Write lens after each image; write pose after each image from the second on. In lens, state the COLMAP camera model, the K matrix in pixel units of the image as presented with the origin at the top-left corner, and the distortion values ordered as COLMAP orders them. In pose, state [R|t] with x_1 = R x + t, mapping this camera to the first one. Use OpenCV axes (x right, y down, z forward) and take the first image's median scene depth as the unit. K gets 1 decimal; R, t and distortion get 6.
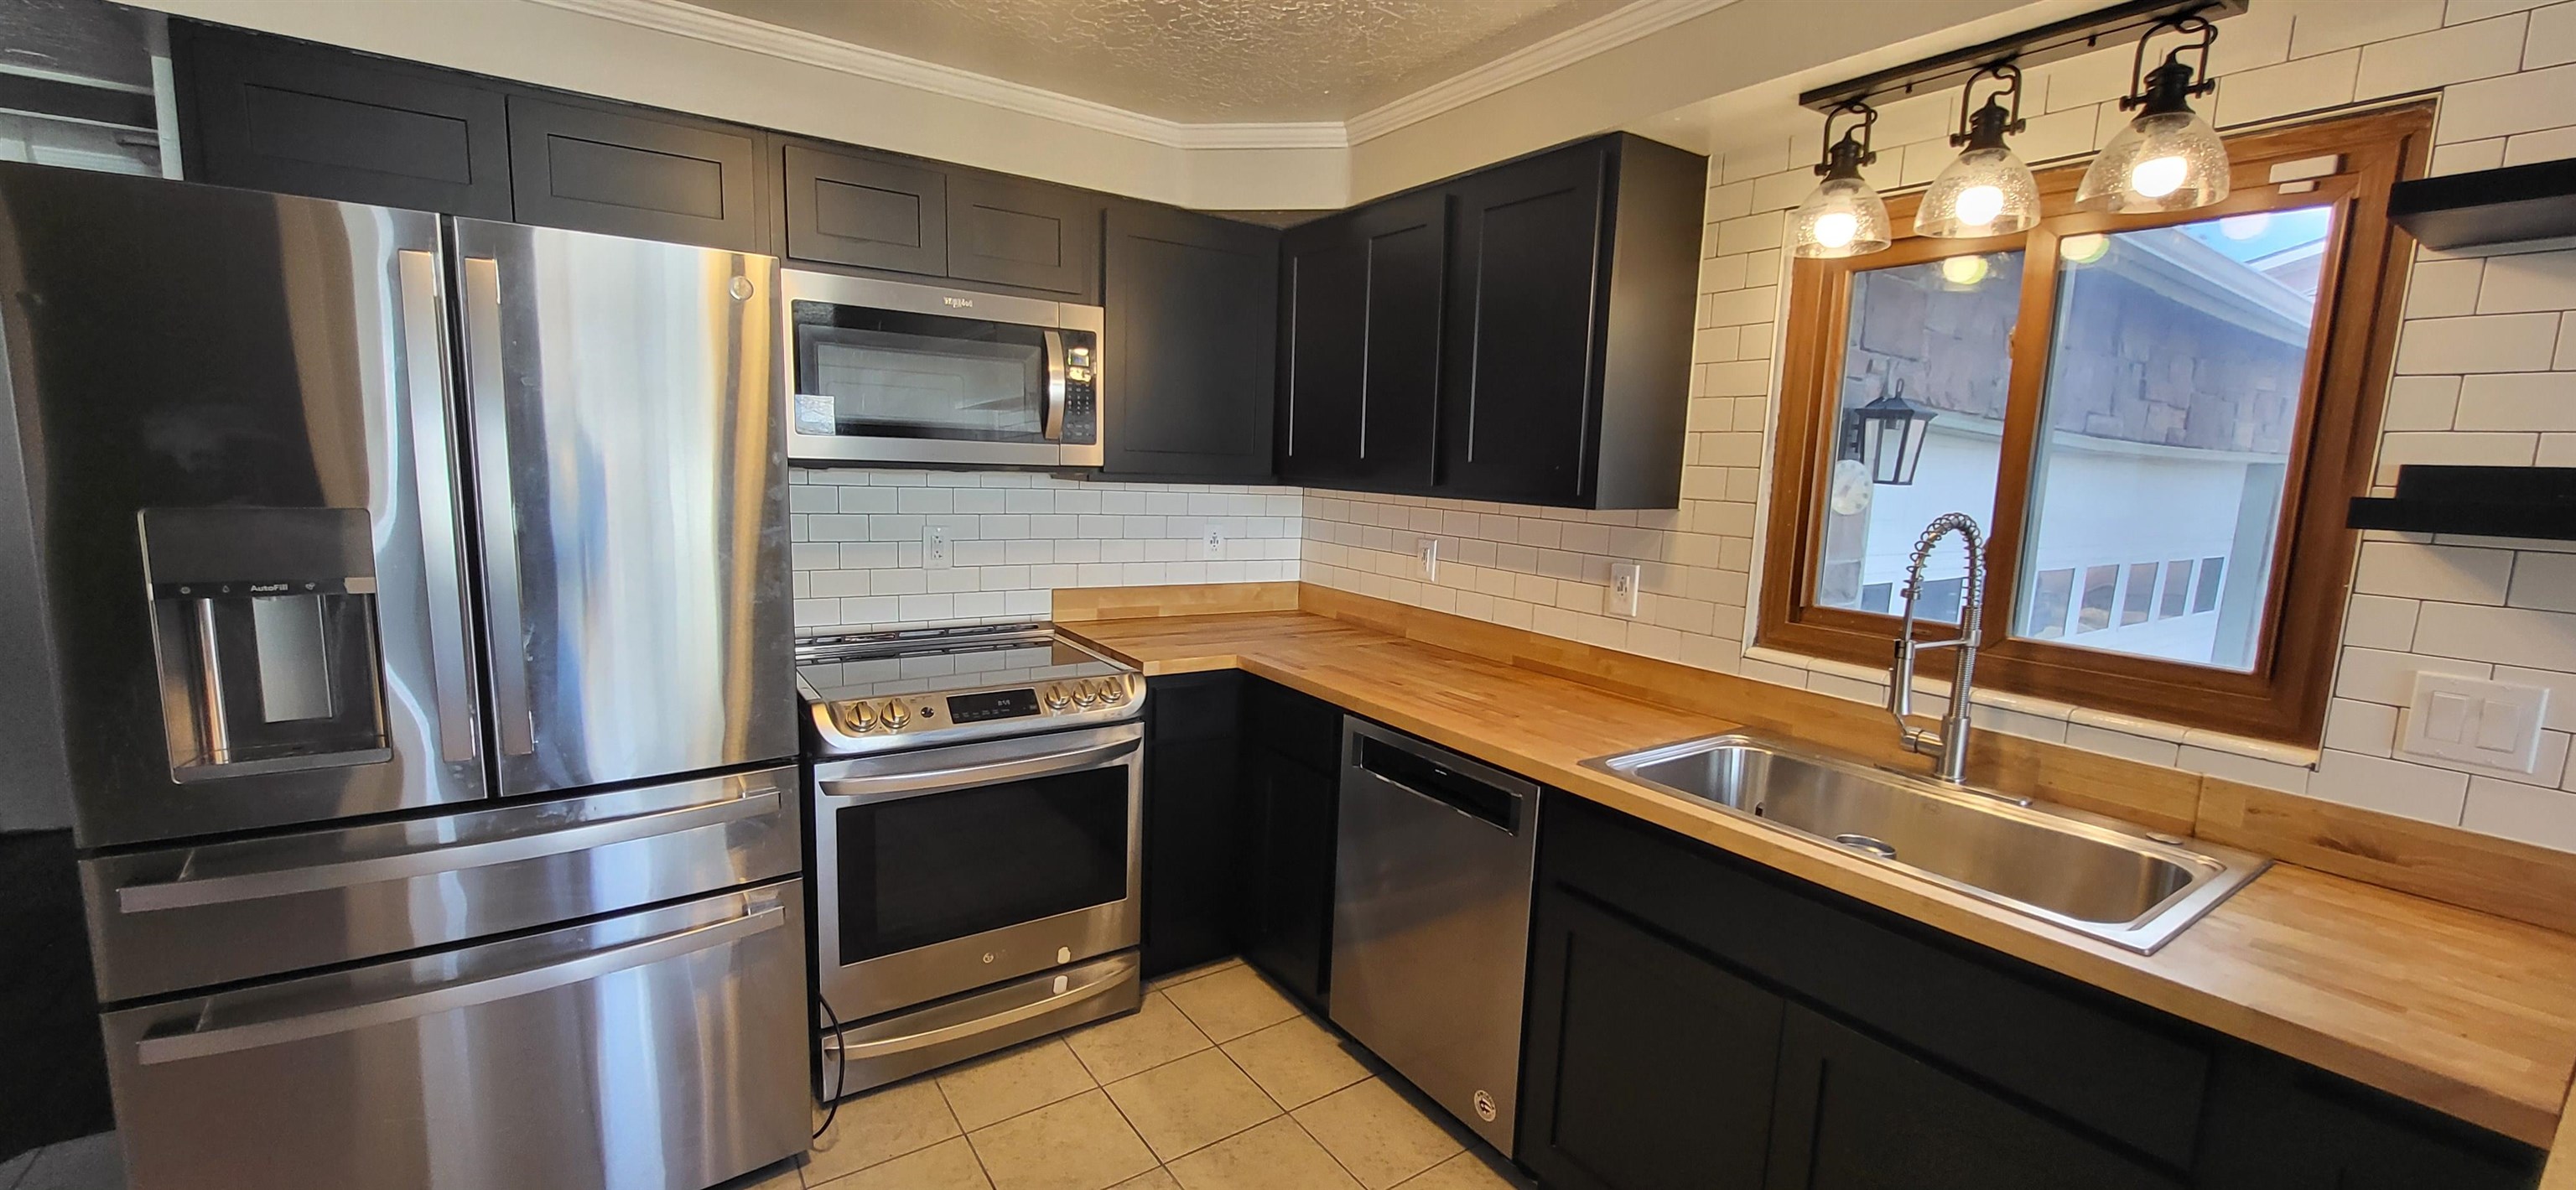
lens RADIAL K [[1003.9, 0, 1315.0], [0, 1003.9, 605.8], [0, 0, 1]] dist [0.001441, 0.000102]
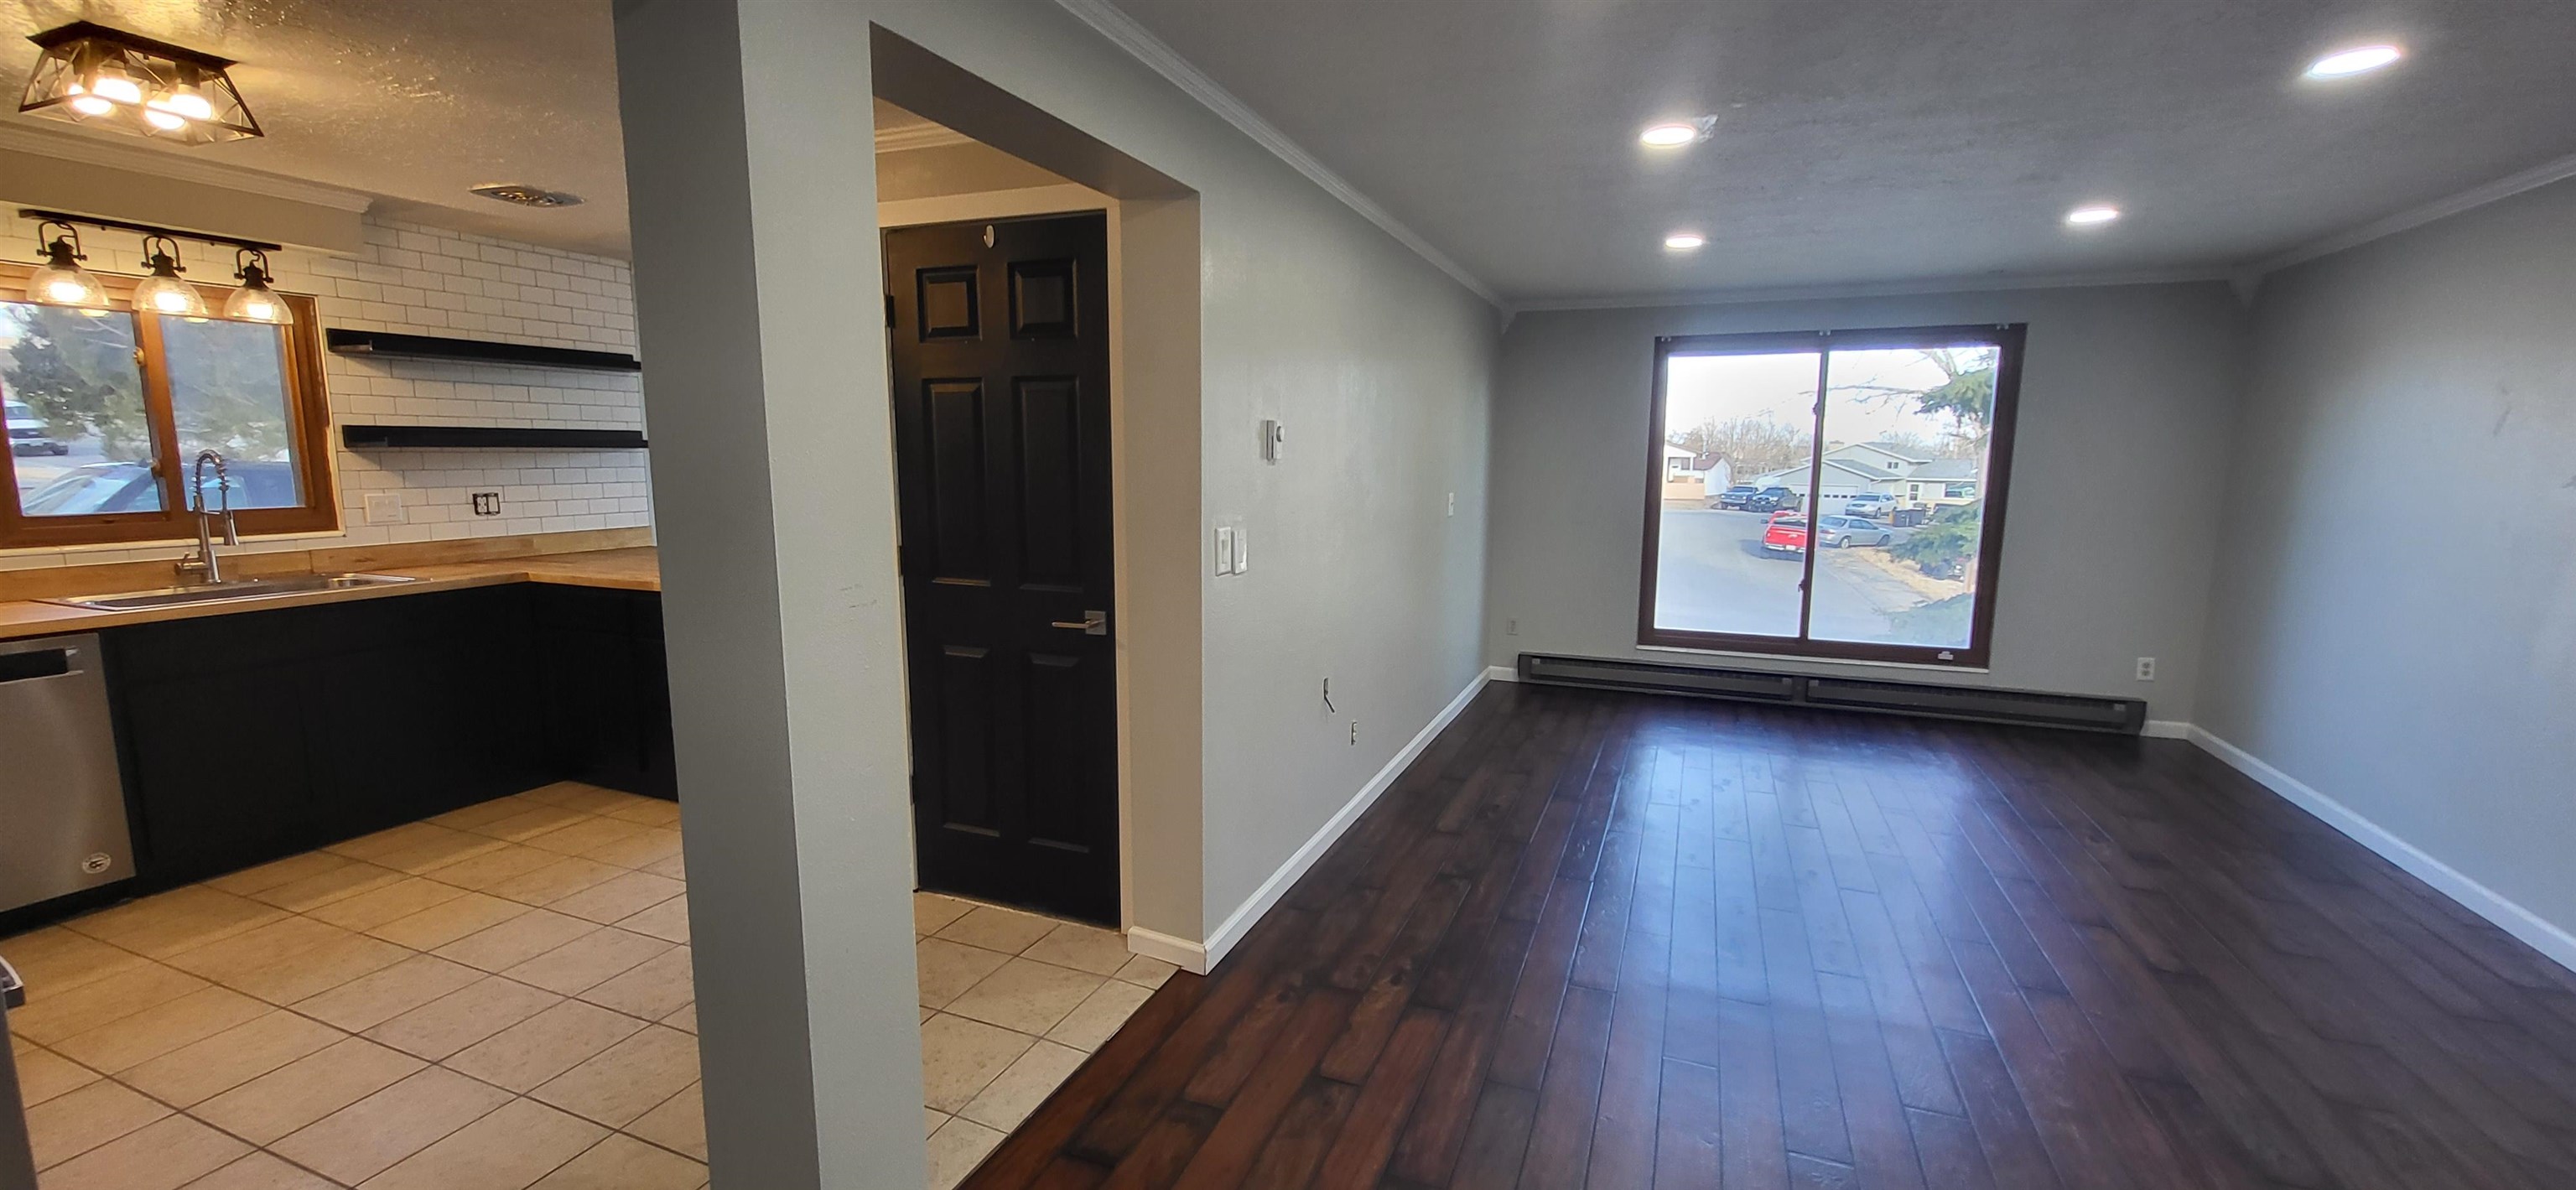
lens RADIAL K [[1003.9, 0, 1315.0], [0, 1003.9, 605.8], [0, 0, 1]] dist [0.001441, 0.000102]
pose [[-0.546298, -0.162480, 0.821680, -2.174766], [0.092091, 0.963405, 0.251733, -0.080372], [-0.832513, 0.213191, -0.511344, 0.185408]]
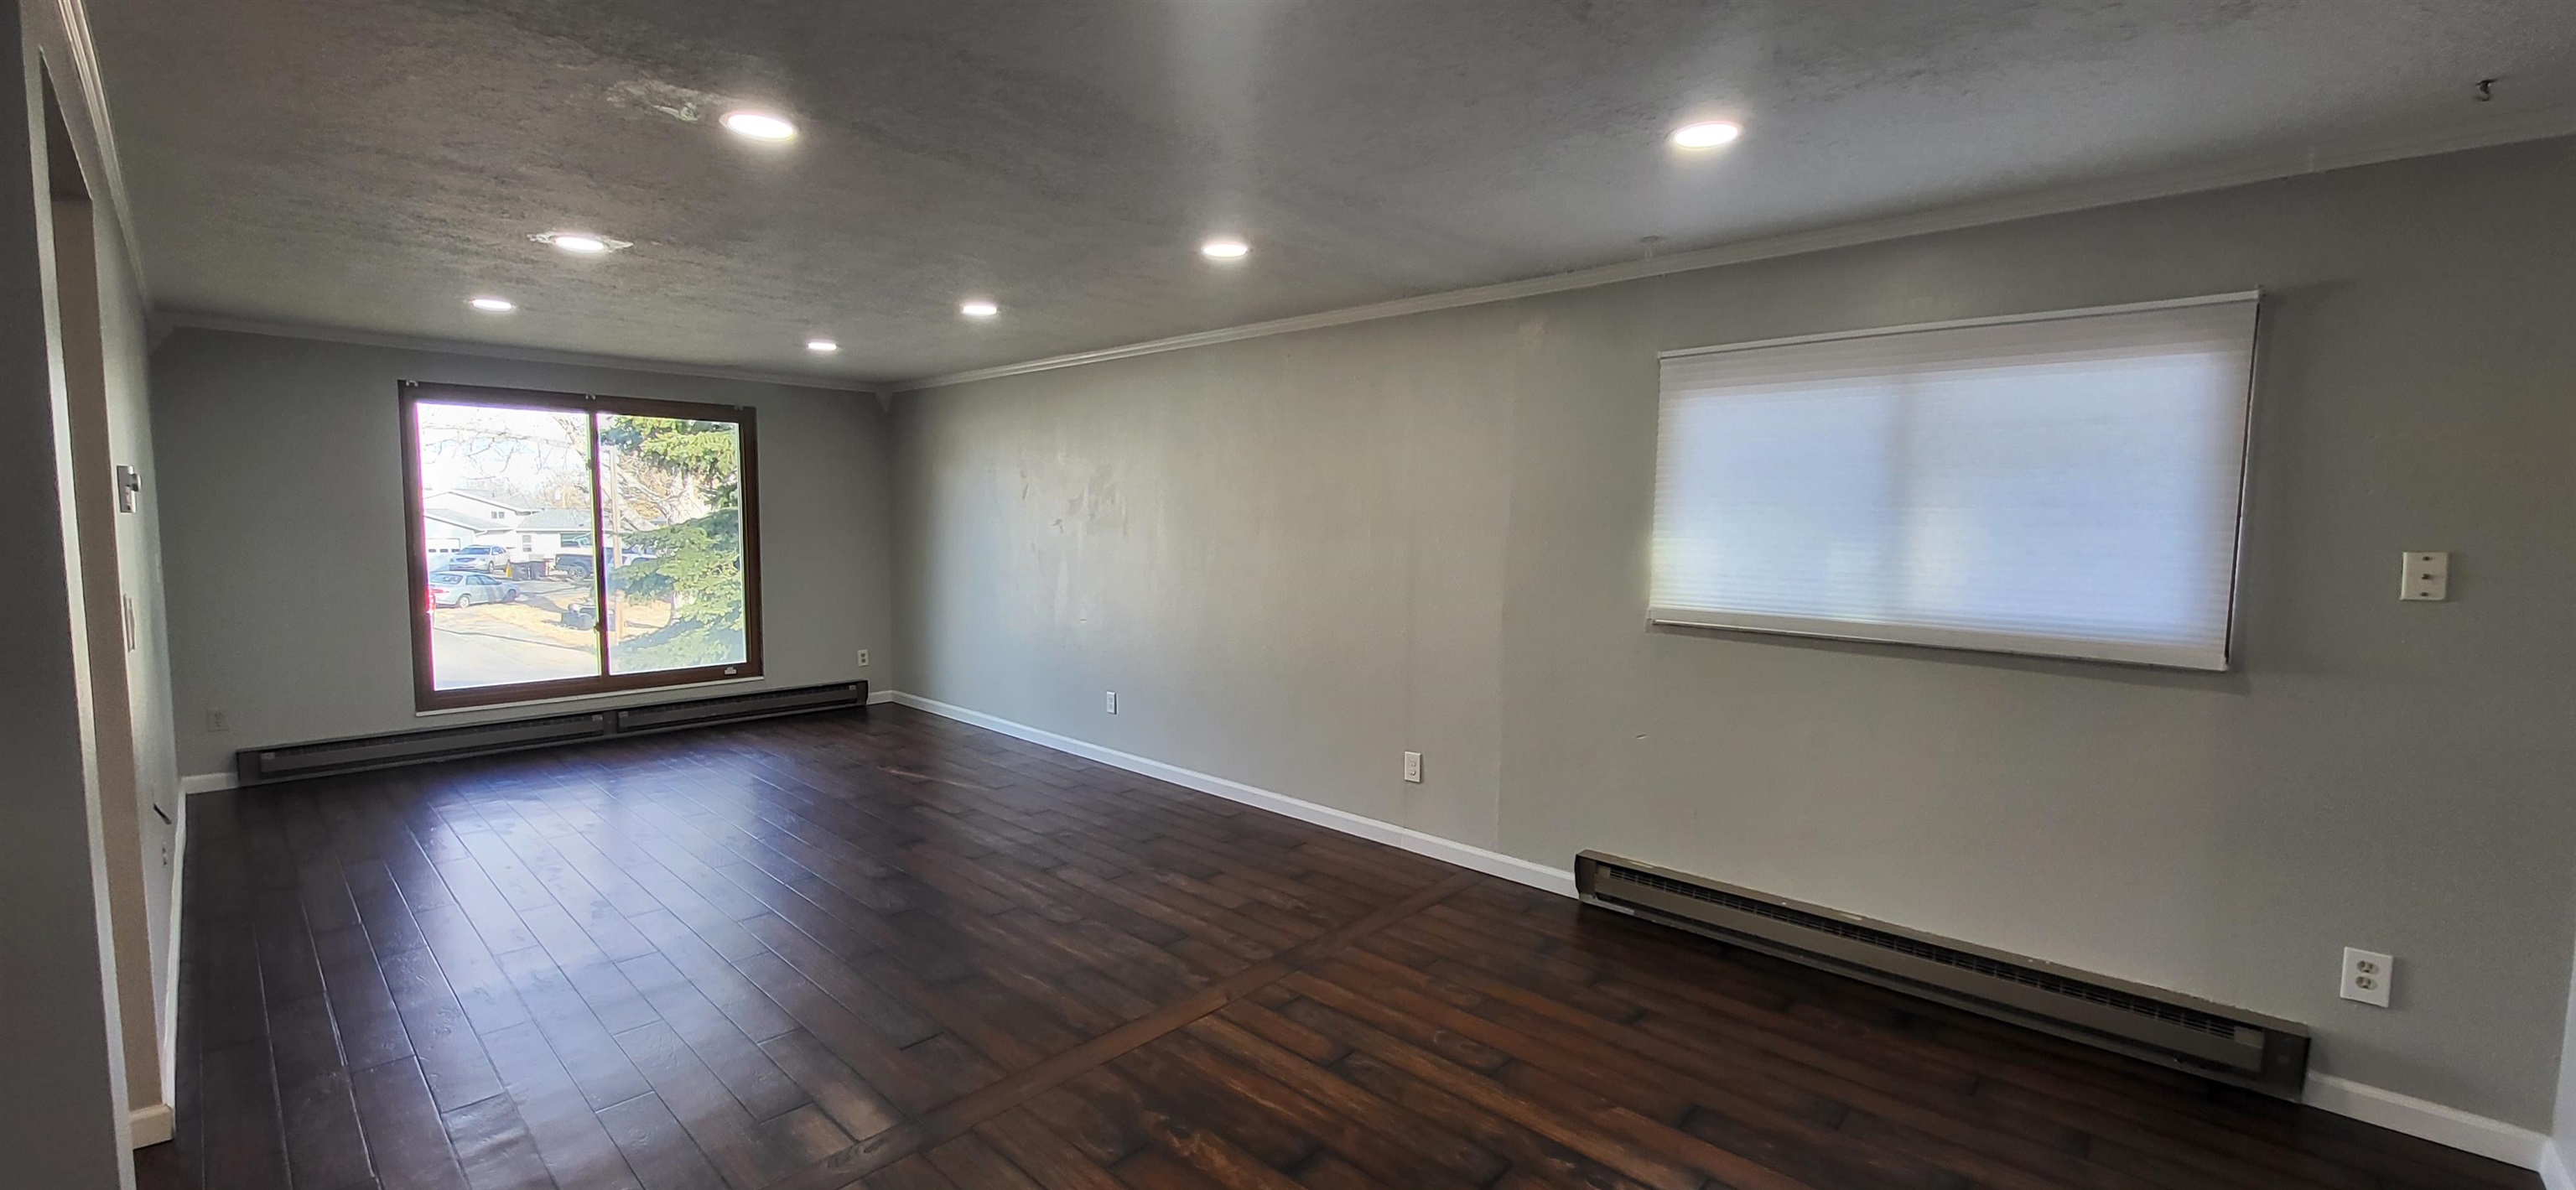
lens RADIAL K [[1006.7, 0, 1288.0], [0, 1006.7, 595.0], [0, 0, 1]] dist [0.000098, 0.000090]
pose [[-0.978911, -0.028583, -0.202279, -1.999708], [-0.071432, 0.975552, 0.207834, -0.185925], [0.191393, 0.217900, -0.957020, 0.964899]]
